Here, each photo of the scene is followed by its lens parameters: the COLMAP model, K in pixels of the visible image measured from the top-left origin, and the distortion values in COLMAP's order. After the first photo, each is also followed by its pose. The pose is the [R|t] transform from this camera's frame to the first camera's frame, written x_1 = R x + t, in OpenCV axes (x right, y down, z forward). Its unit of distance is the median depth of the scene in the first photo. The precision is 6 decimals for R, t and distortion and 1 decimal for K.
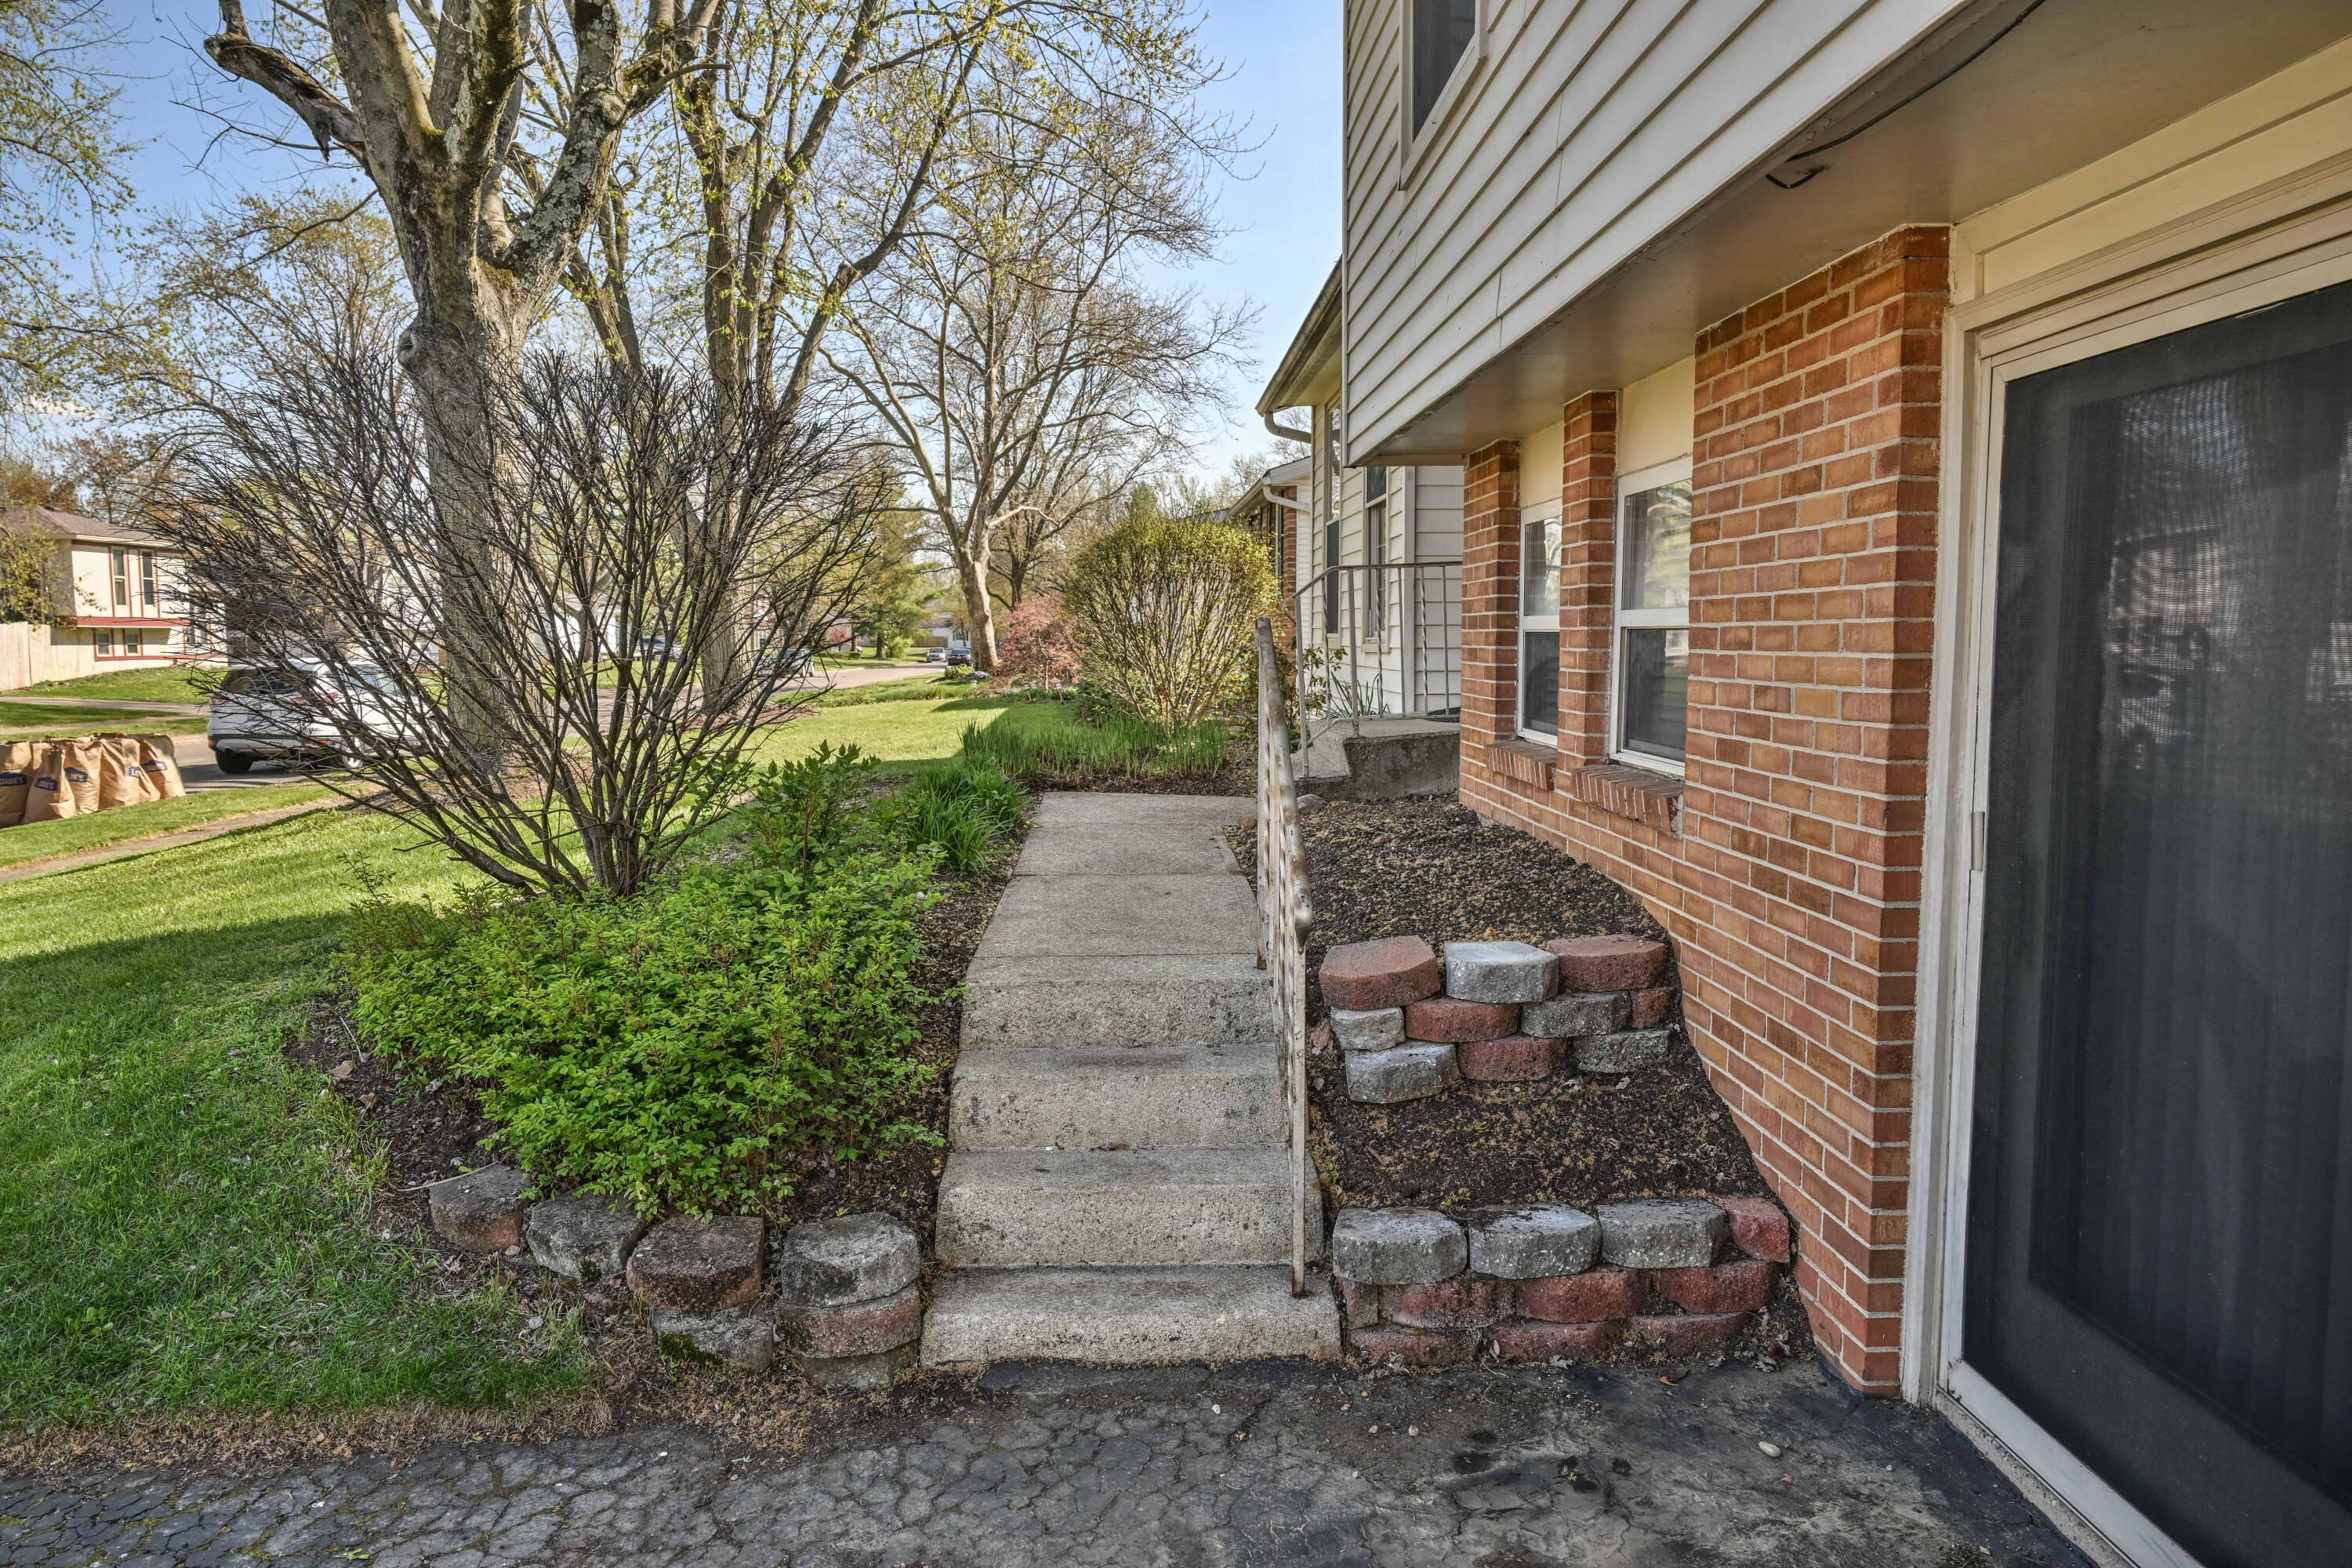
lens RADIAL K [[1574.0, 0, 1171.6], [0, 1574.0, 782.2], [0, 0, 1]] dist [0.000056, 0.001946]
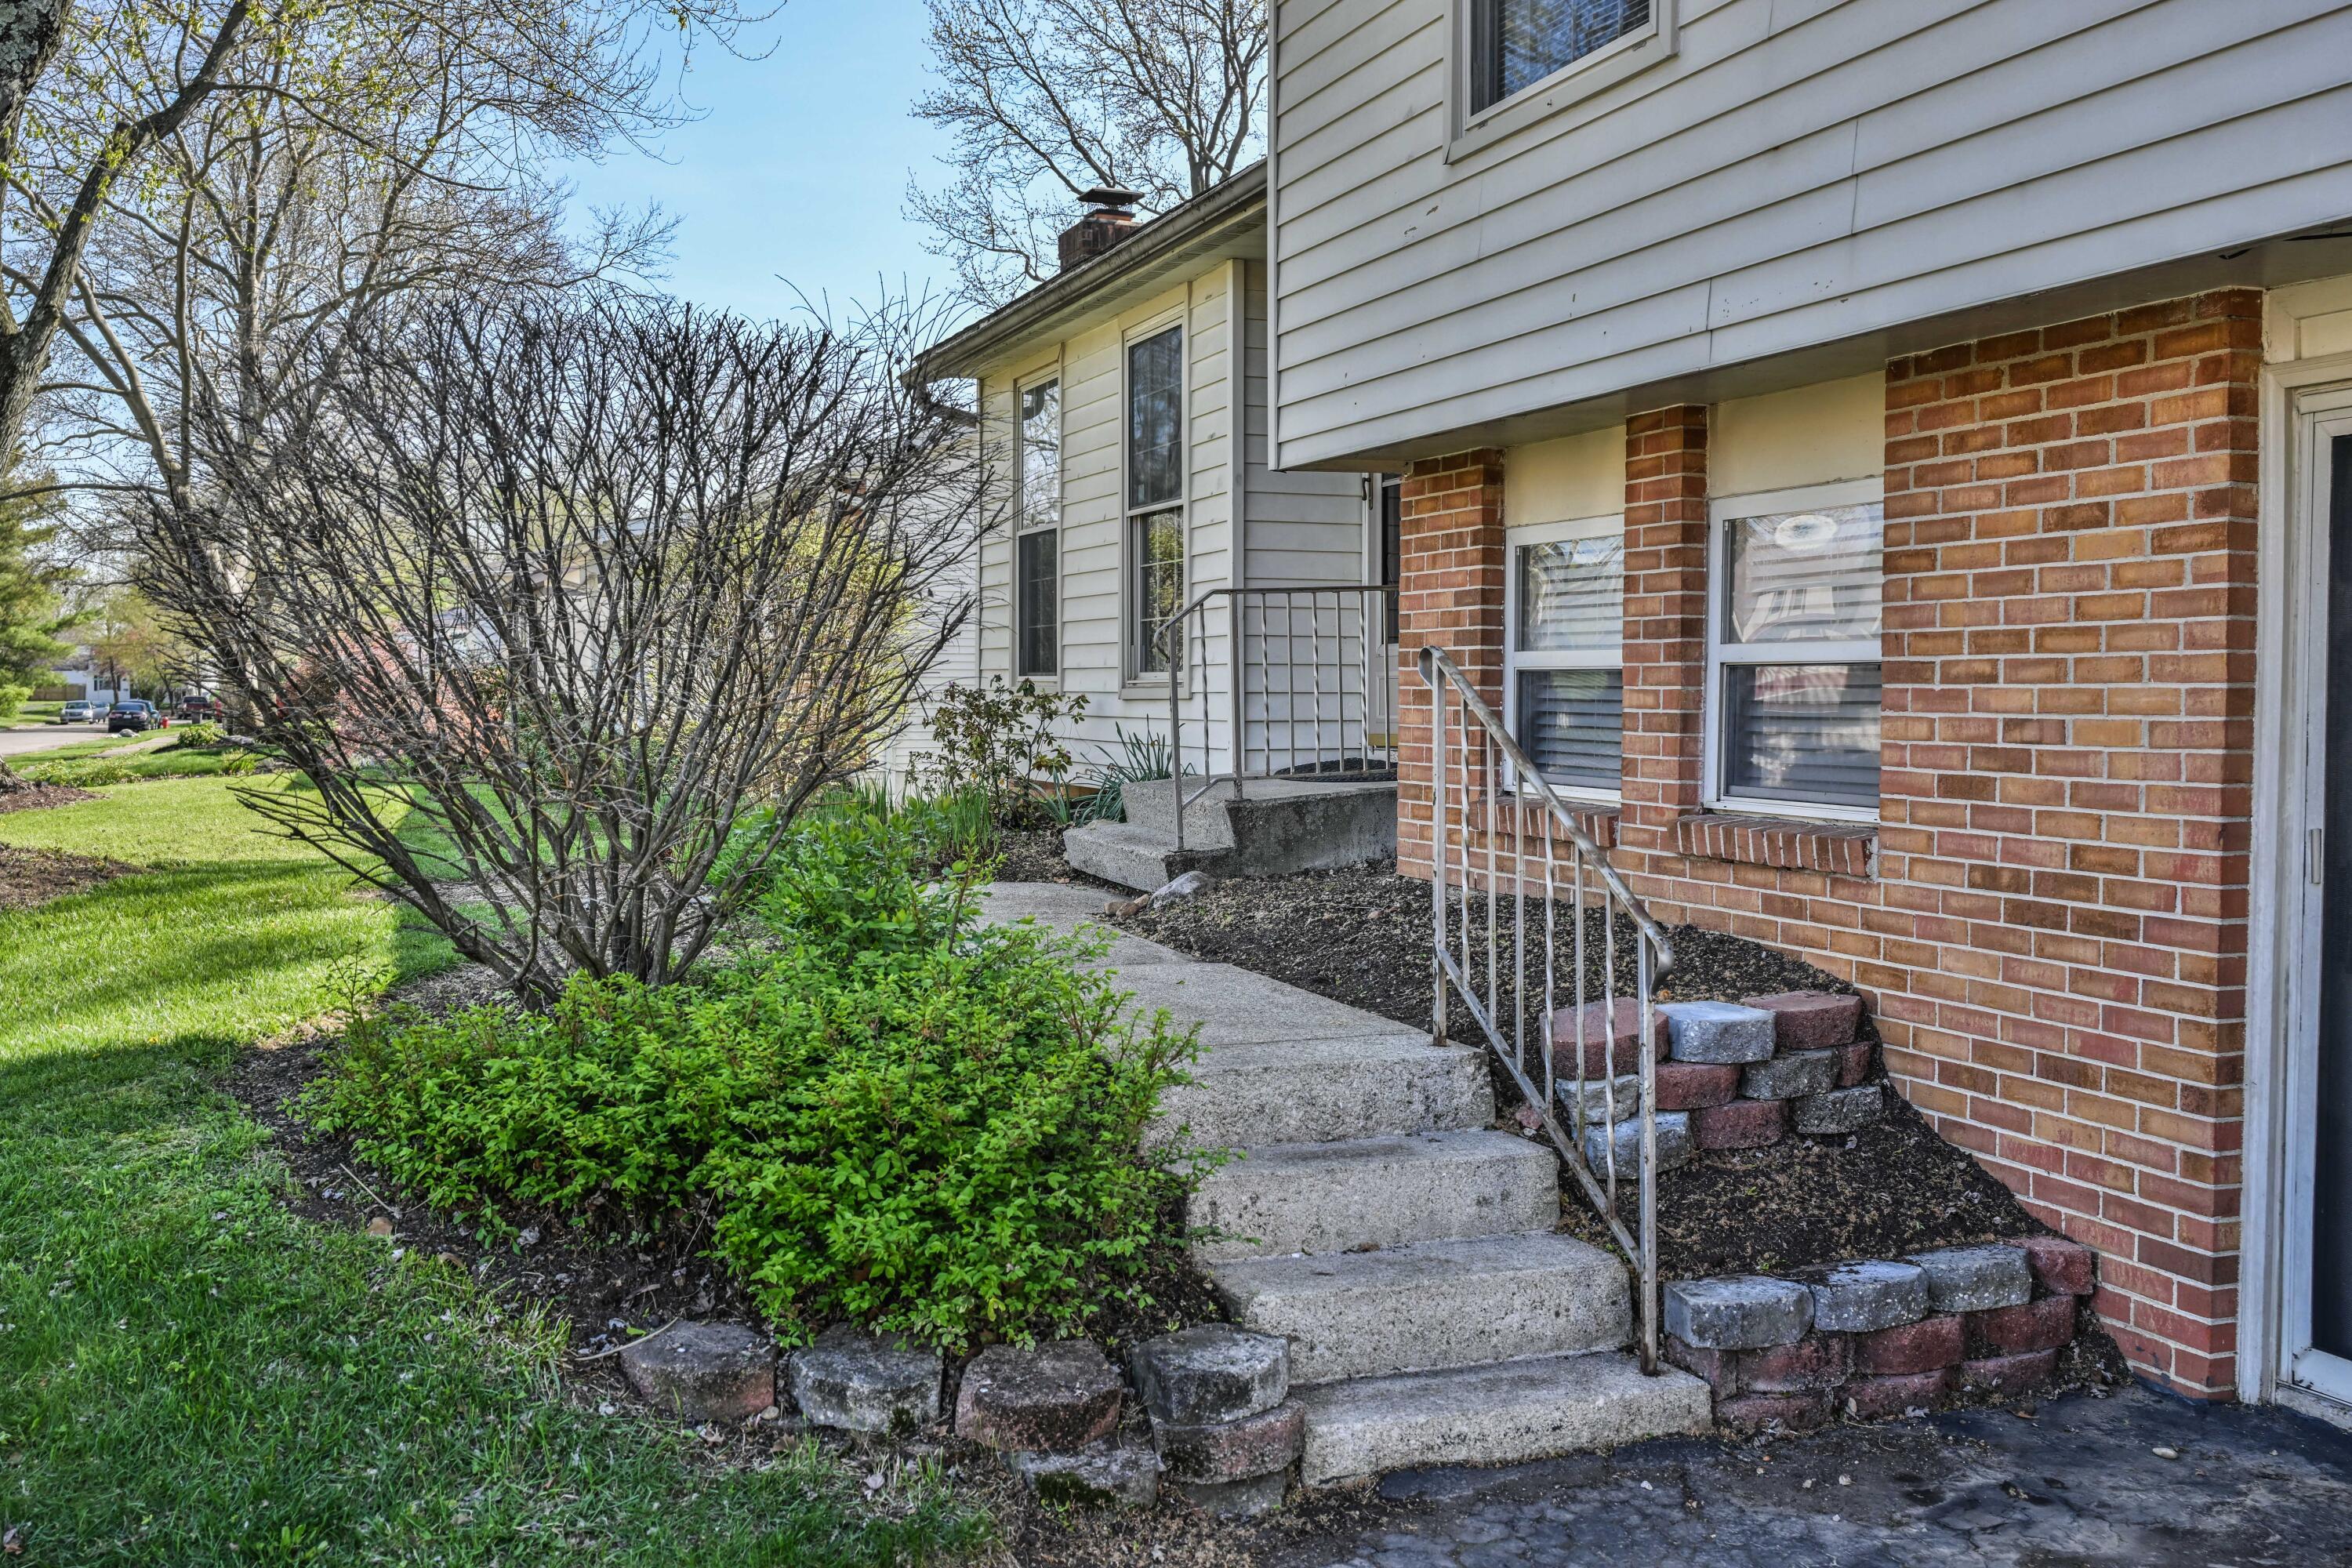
lens RADIAL K [[2245.7, 0, 1178.0], [0, 2245.7, 786.9], [0, 0, 1]] dist [0.001190, 0.000000]
pose [[0.947881, -0.007968, 0.318526, -0.611765], [0.023578, 0.998701, -0.045181, 0.035176], [-0.317752, 0.050337, 0.946837, -0.181690]]
